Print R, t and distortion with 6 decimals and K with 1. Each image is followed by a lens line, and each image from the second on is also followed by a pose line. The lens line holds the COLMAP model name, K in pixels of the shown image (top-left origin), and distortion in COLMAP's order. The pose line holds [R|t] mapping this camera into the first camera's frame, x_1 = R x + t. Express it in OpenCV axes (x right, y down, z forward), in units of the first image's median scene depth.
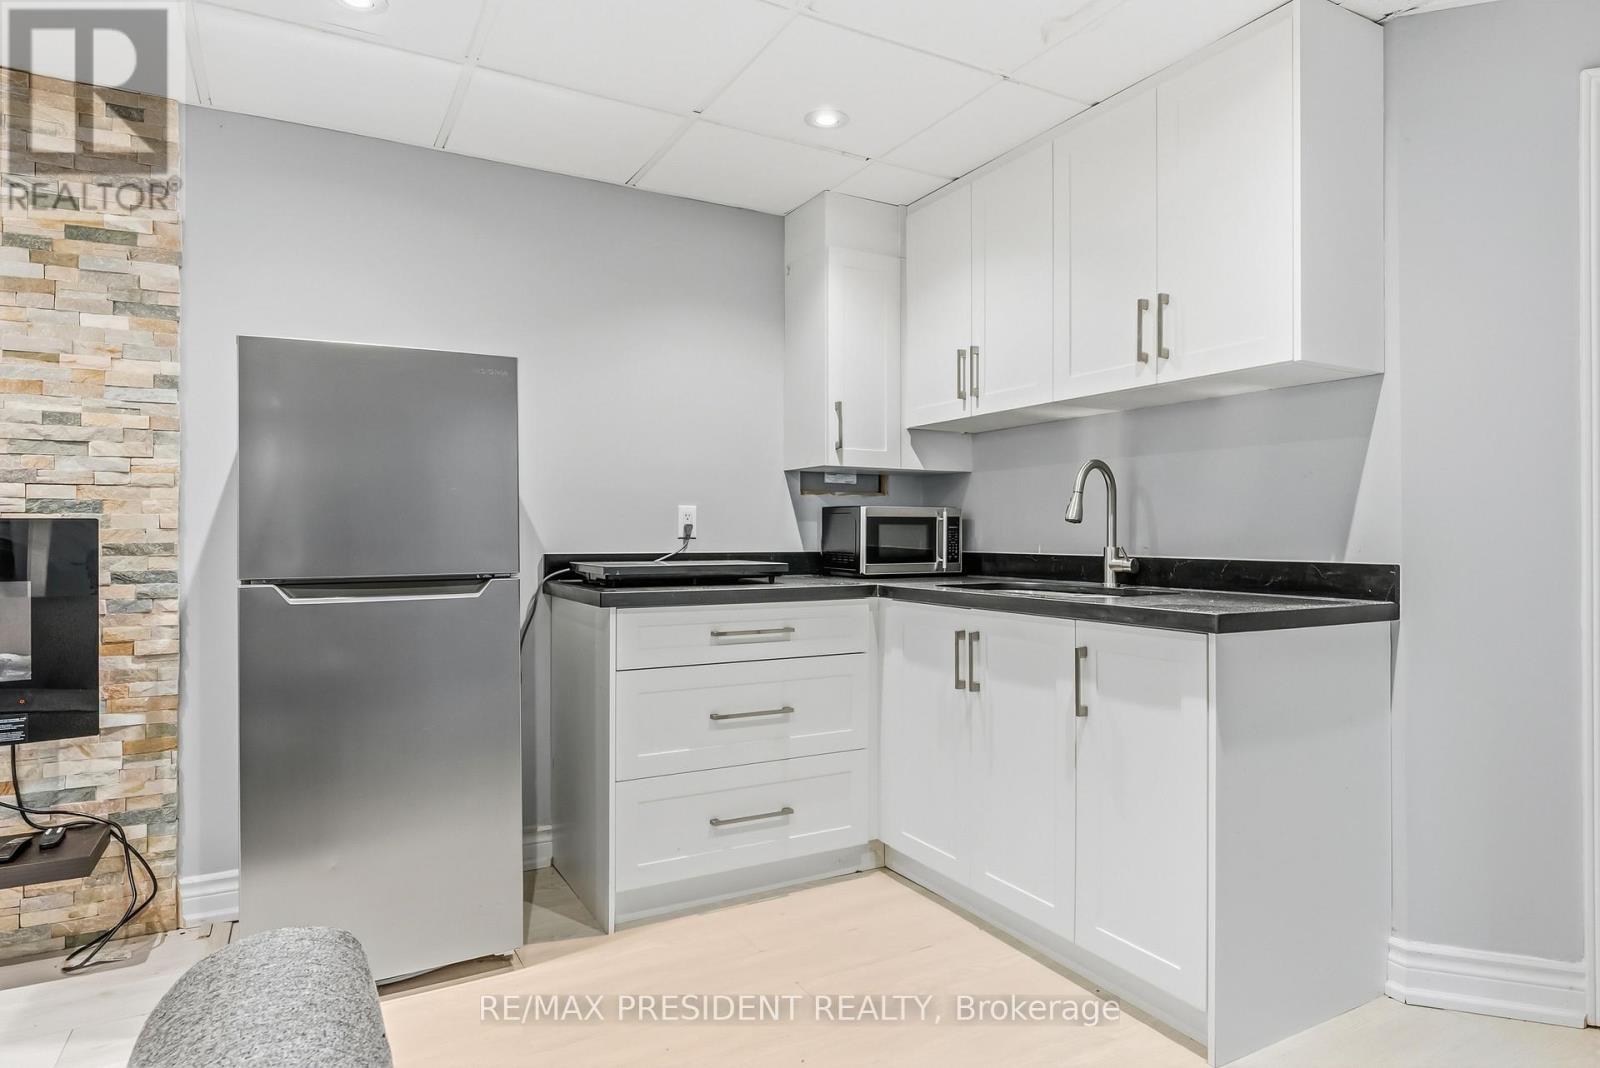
lens RADIAL K [[923.3, 0, 800.0], [0, 923.3, 534.0], [0, 0, 1]] dist [0.031118, 0.000065]
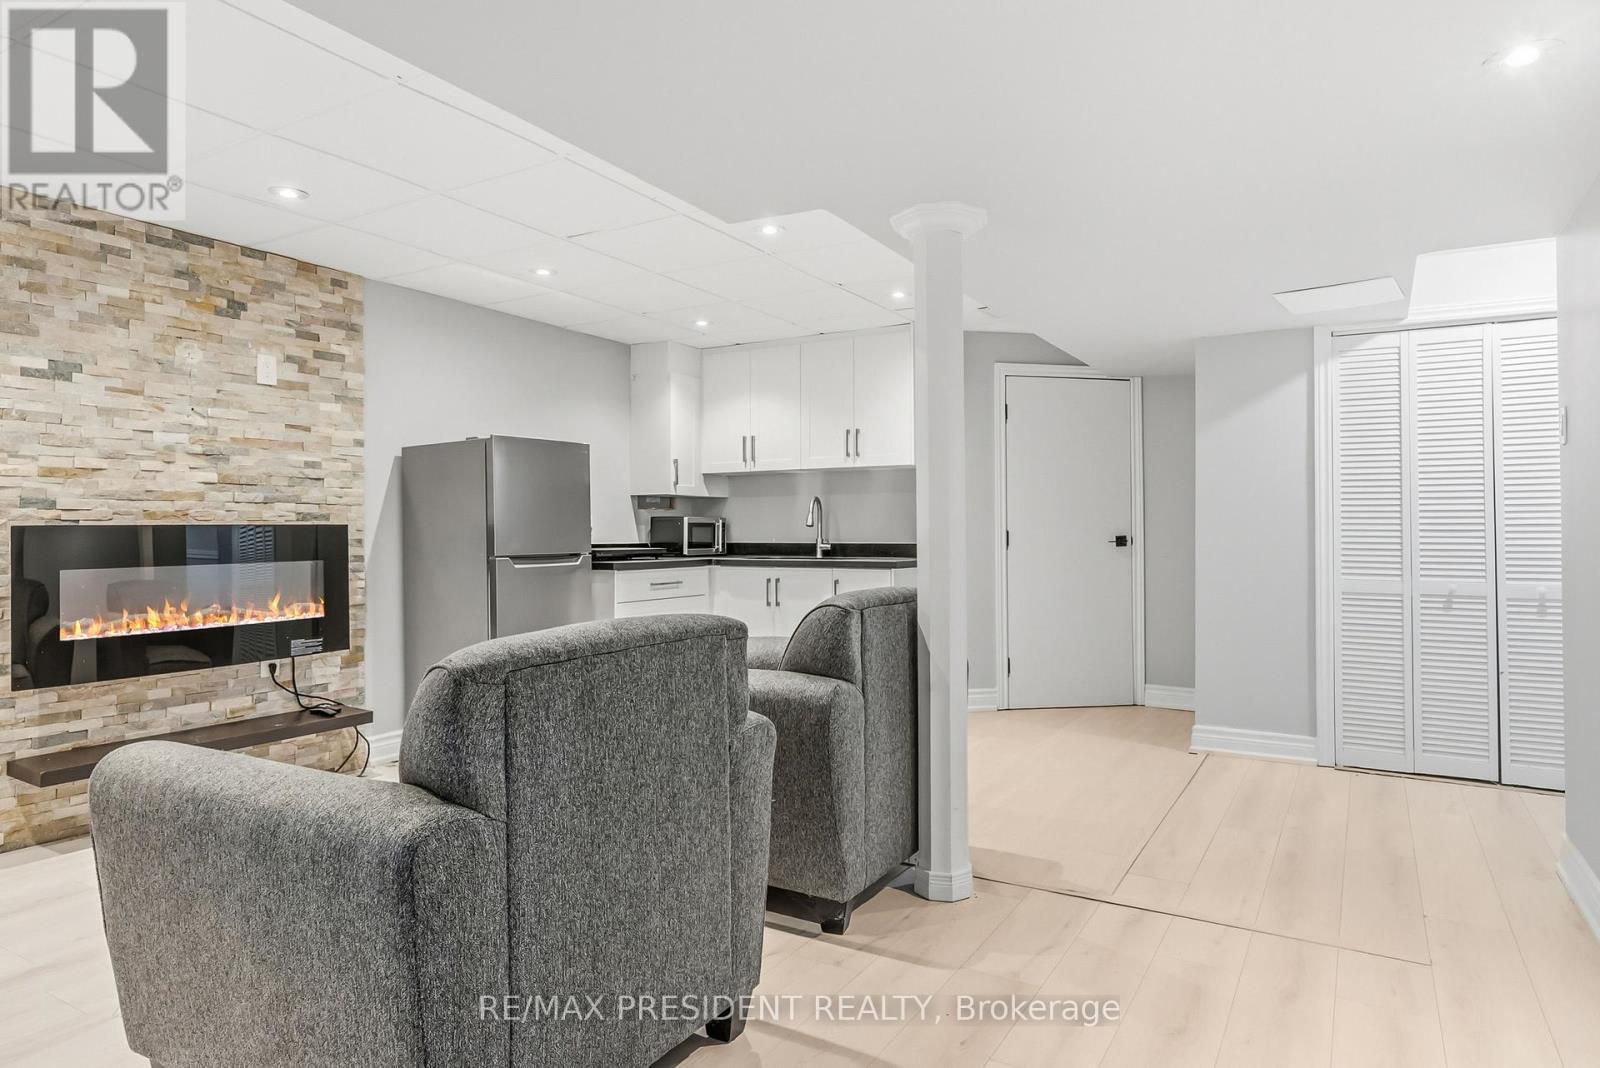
lens RADIAL K [[923.3, 0, 800.0], [0, 923.3, 534.0], [0, 0, 1]] dist [0.031118, 0.000065]
pose [[0.857033, -0.003547, 0.515249, -0.850334], [0.003868, 0.999992, 0.000450, 0.003433], [-0.515246, 0.001607, 0.857041, -0.834680]]
